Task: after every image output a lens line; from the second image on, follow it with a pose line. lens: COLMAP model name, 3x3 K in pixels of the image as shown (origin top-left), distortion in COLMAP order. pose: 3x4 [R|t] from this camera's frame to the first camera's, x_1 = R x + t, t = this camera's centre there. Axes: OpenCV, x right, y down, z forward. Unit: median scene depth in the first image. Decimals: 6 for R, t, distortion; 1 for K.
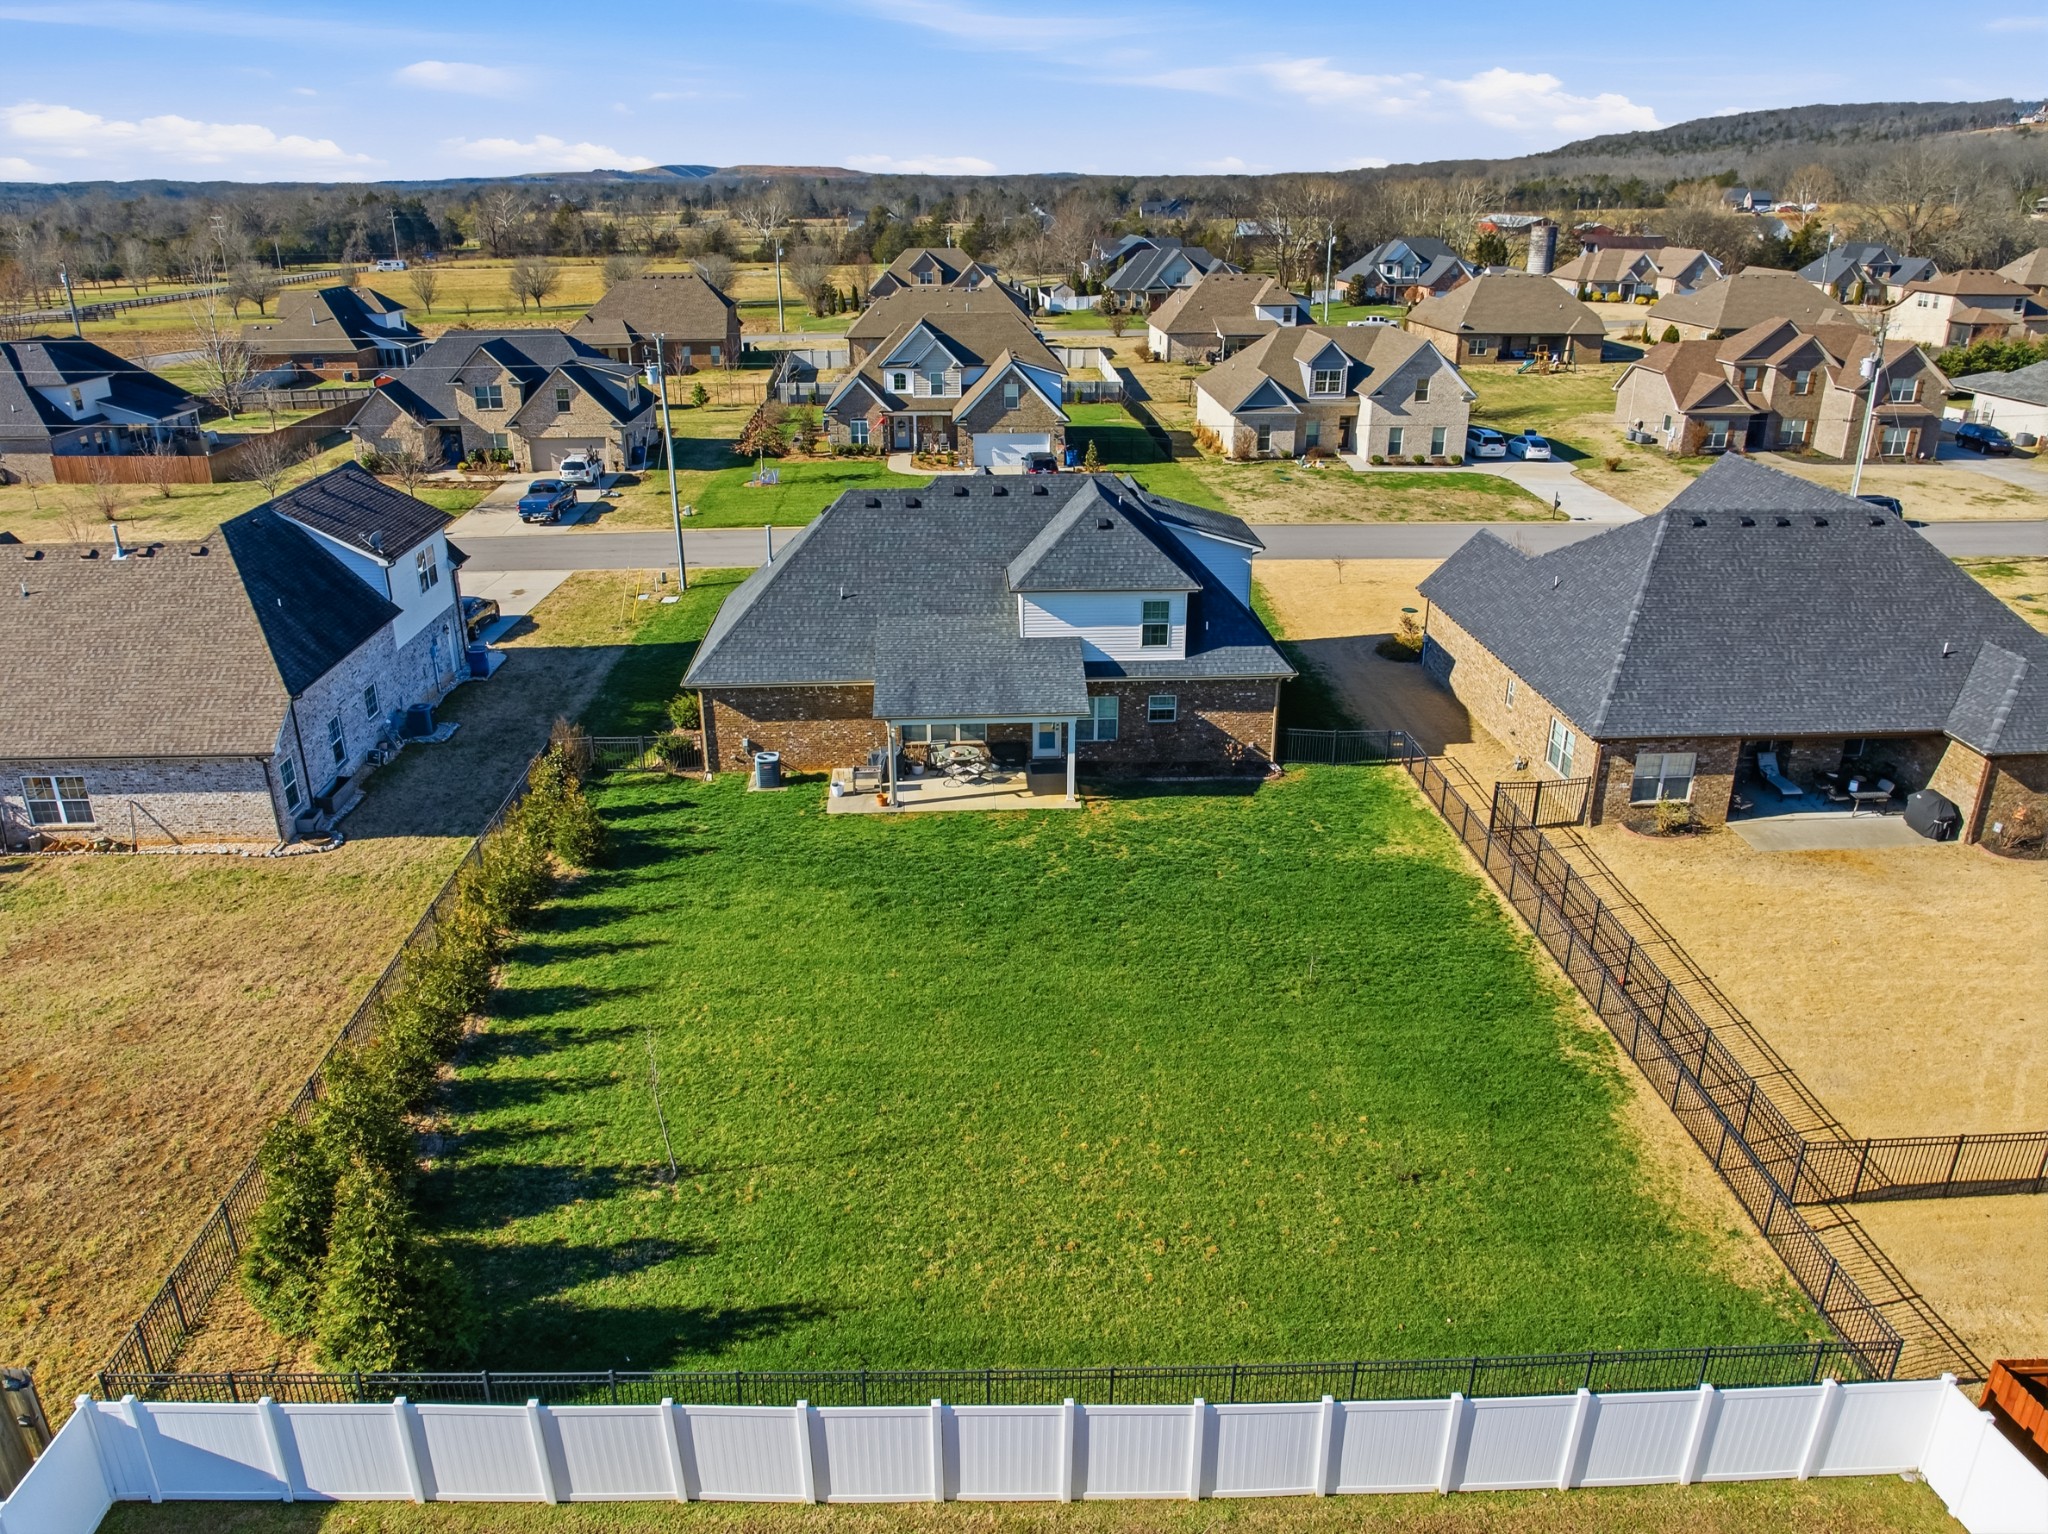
lens RADIAL K [[1439.2, 0, 1019.6], [0, 1439.2, 772.4], [0, 0, 1]] dist [-0.036804, -0.006265]
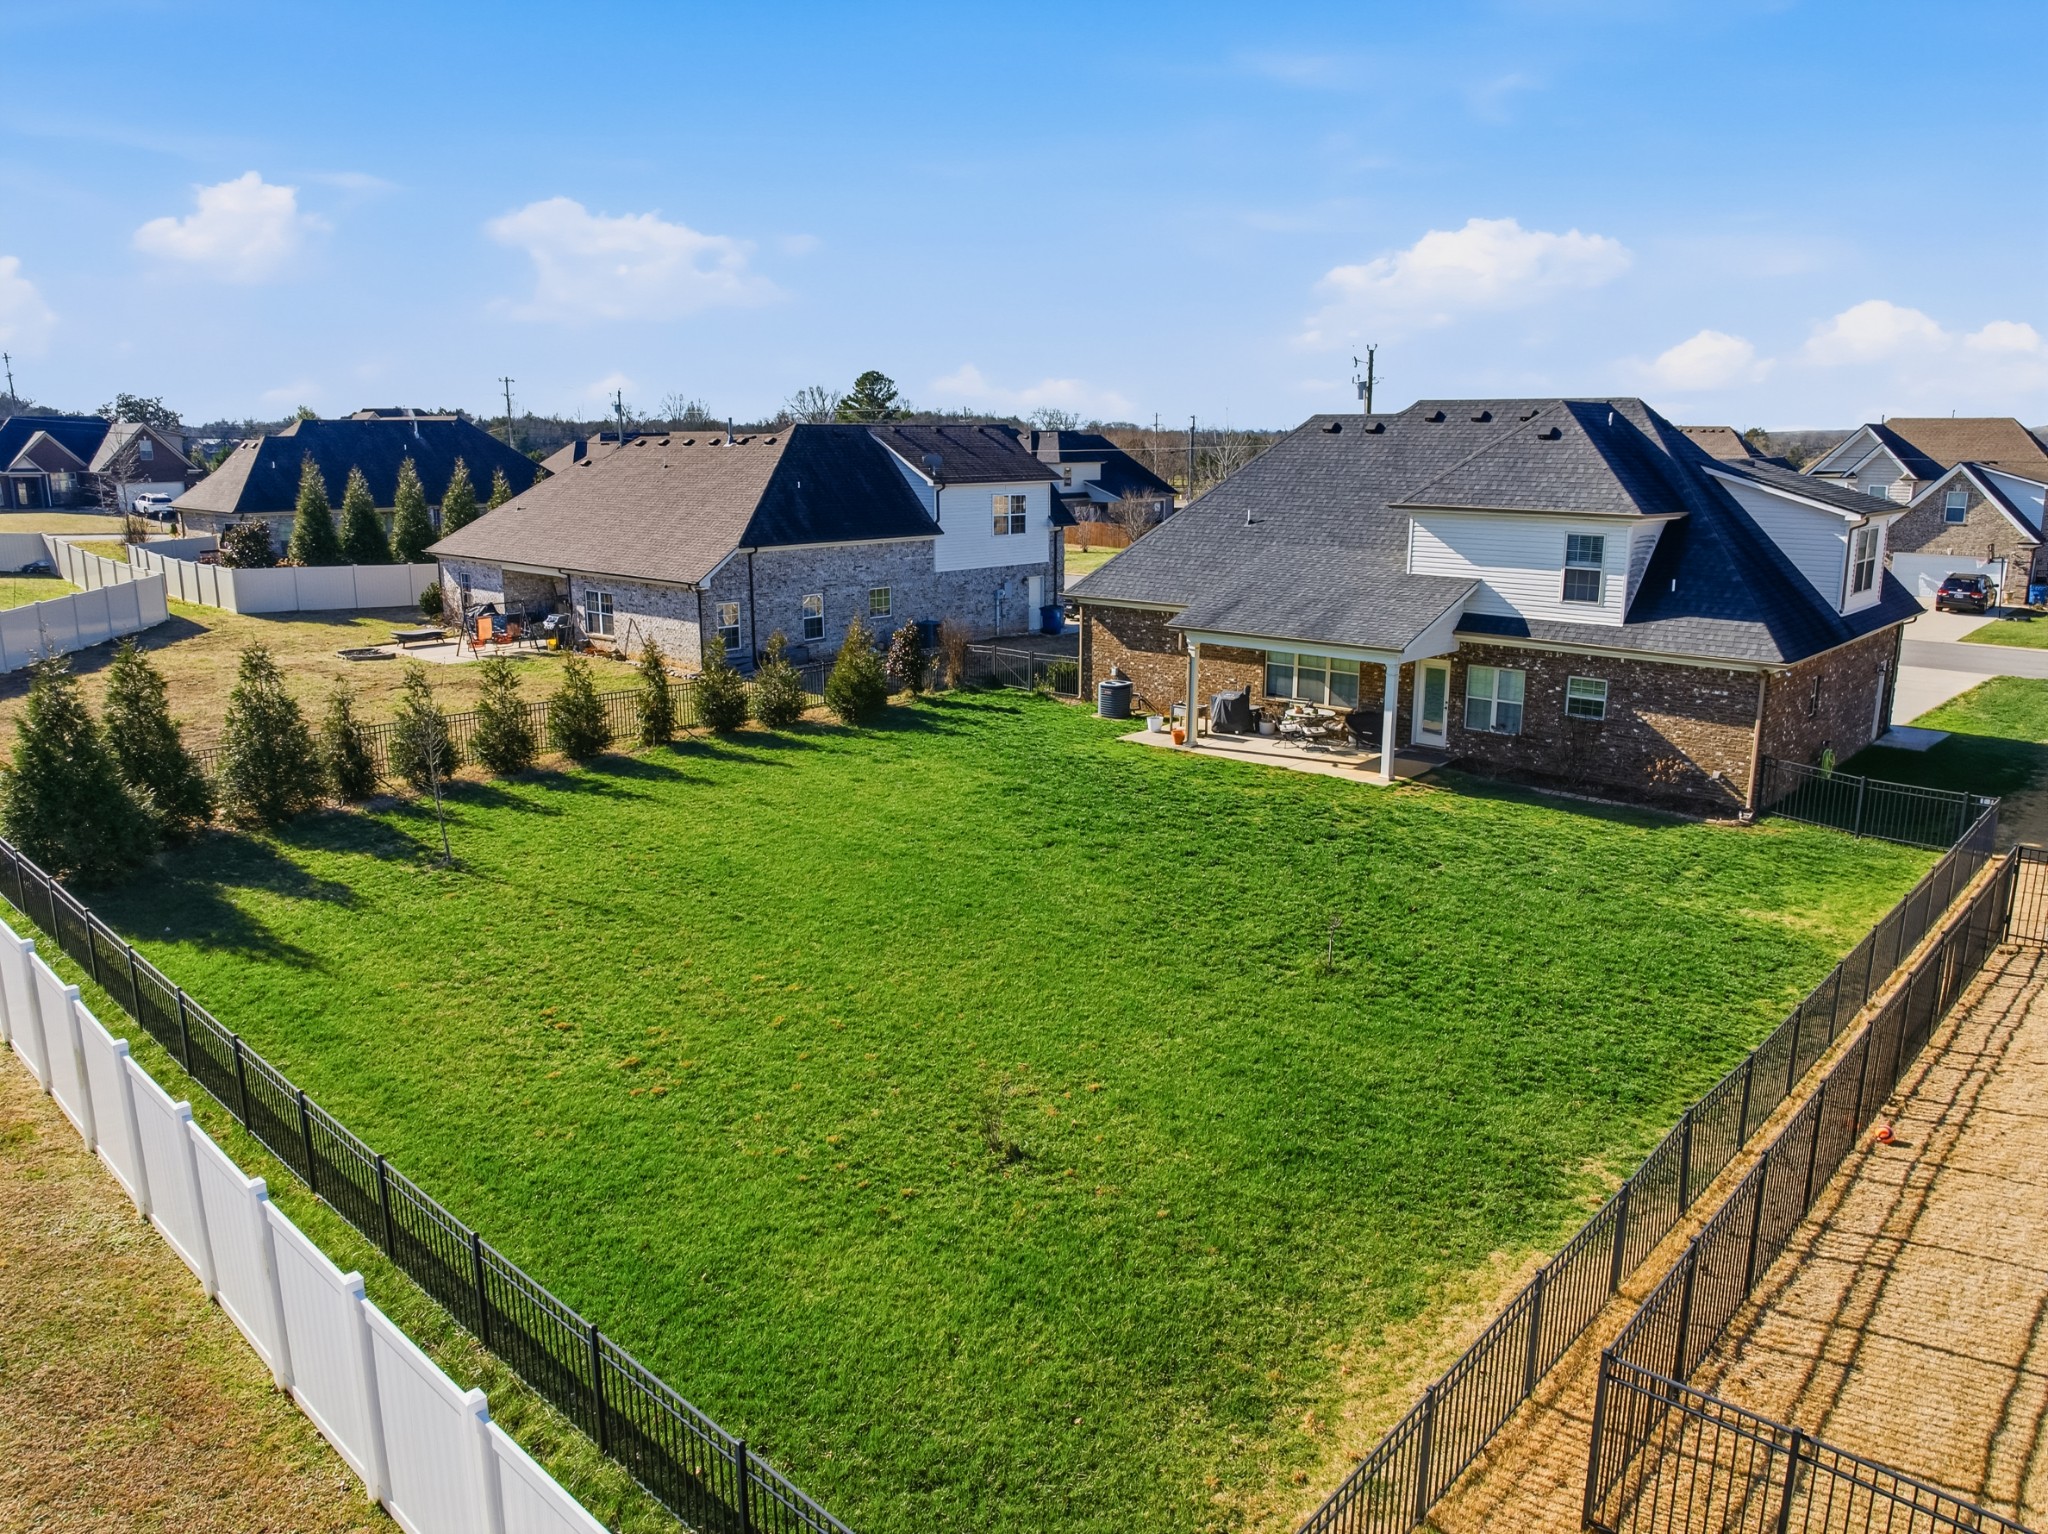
lens RADIAL K [[1439.2, 0, 1020.6], [0, 1439.2, 771.3], [0, 0, 1]] dist [-0.036804, -0.006265]
pose [[0.697797, 0.162092, -0.697714, 0.440794], [-0.274987, 0.960042, -0.051983, 0.111410], [0.661409, 0.228136, 0.714487, 0.375742]]
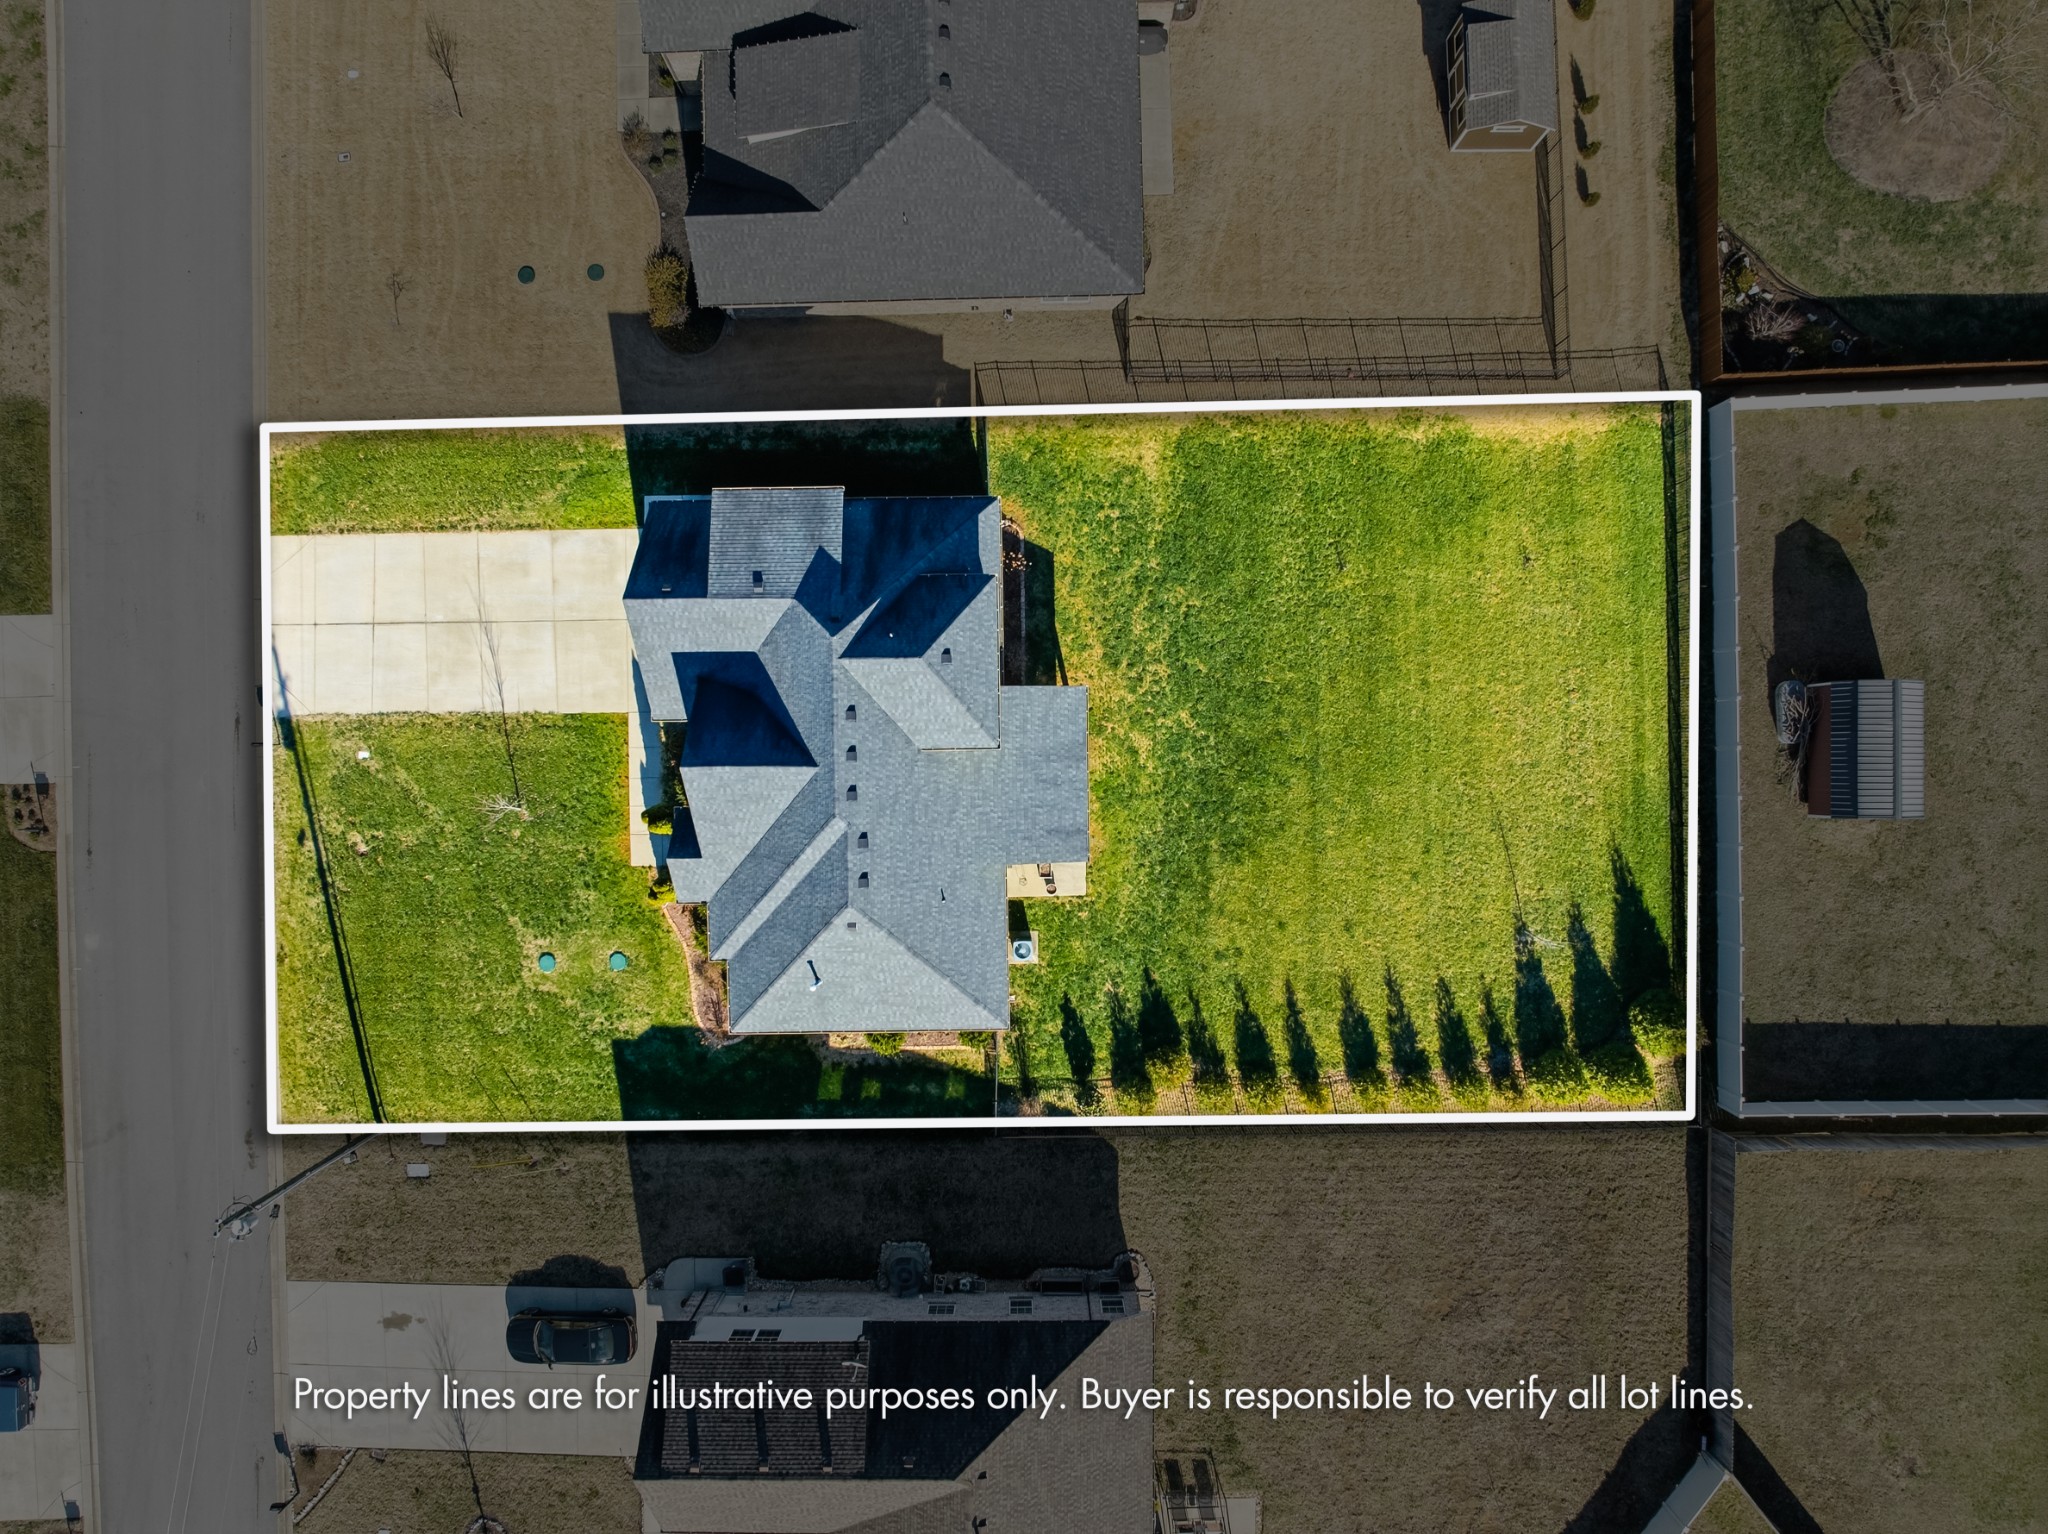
lens RADIAL K [[1439.2, 0, 1020.3], [0, 1439.2, 763.1], [0, 0, 1]] dist [-0.036804, -0.006265]
pose [[0.035726, -0.999323, -0.008770, -0.008698], [0.386453, 0.005721, 0.922292, -1.224777], [-0.921617, -0.036339, 0.386395, 0.588341]]
